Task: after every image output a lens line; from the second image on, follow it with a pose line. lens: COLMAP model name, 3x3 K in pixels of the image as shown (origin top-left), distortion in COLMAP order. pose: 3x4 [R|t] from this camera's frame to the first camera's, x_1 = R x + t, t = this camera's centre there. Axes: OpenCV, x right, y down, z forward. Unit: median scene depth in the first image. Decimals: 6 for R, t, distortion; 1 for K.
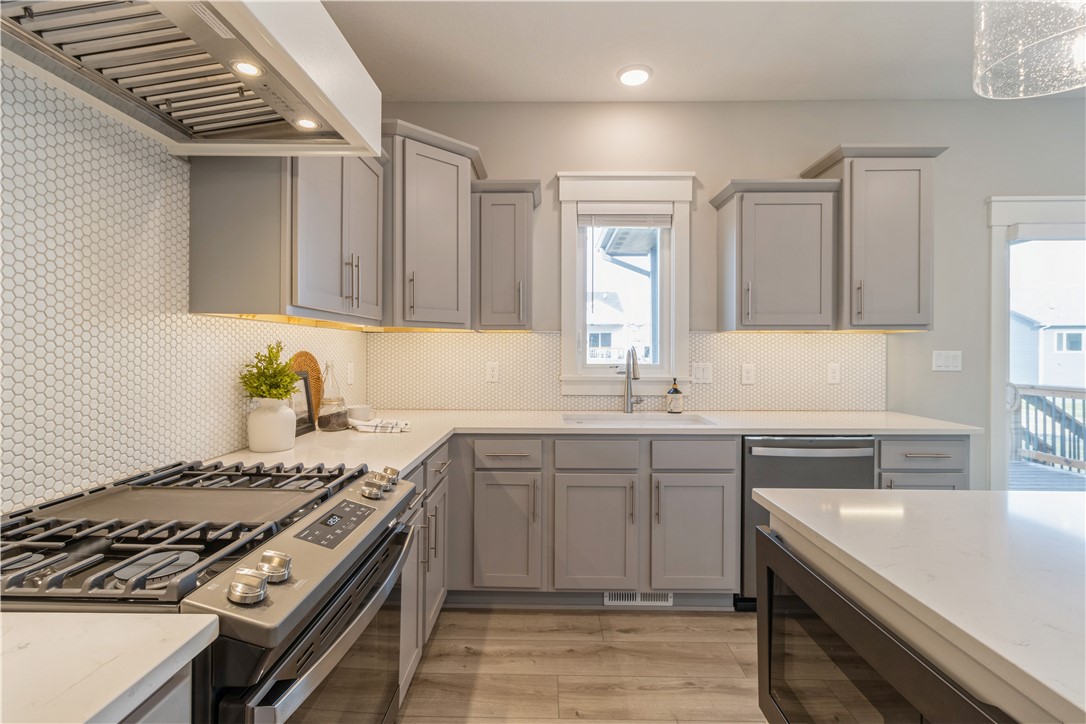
lens RADIAL K [[508.5, 0, 540.4], [0, 508.5, 354.2], [0, 0, 1]] dist [0.003736, 0.000671]
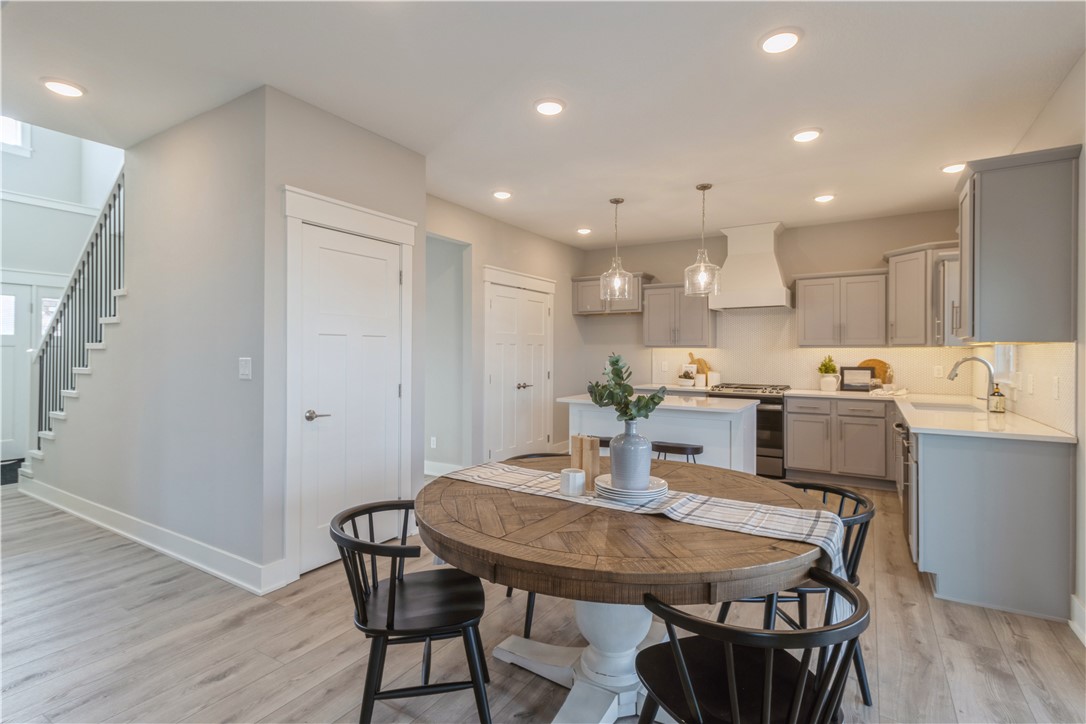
lens RADIAL K [[529.6, 0, 544.3], [0, 529.6, 348.0], [0, 0, 1]] dist [0.004428, 0.001056]
pose [[-0.506539, -0.012612, -0.862125, 2.228810], [-0.010889, 0.999907, -0.008229, -0.017383], [0.862148, 0.005220, -0.506629, 0.832931]]
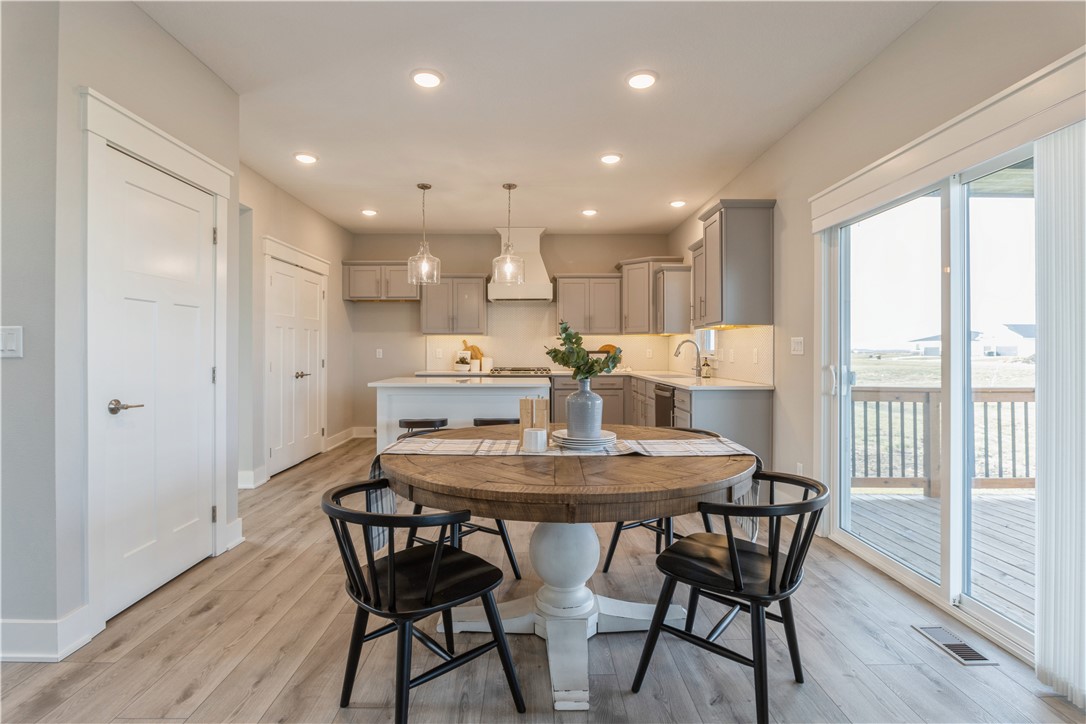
lens RADIAL K [[515.8, 0, 544.0], [0, 515.8, 346.8], [0, 0, 1]] dist [-0.014527, 0.000262]
pose [[0.037957, -0.009551, -0.999234, 2.345997], [-0.005647, 0.999936, -0.009772, 0.036747], [0.999263, 0.006014, 0.037900, 0.443823]]
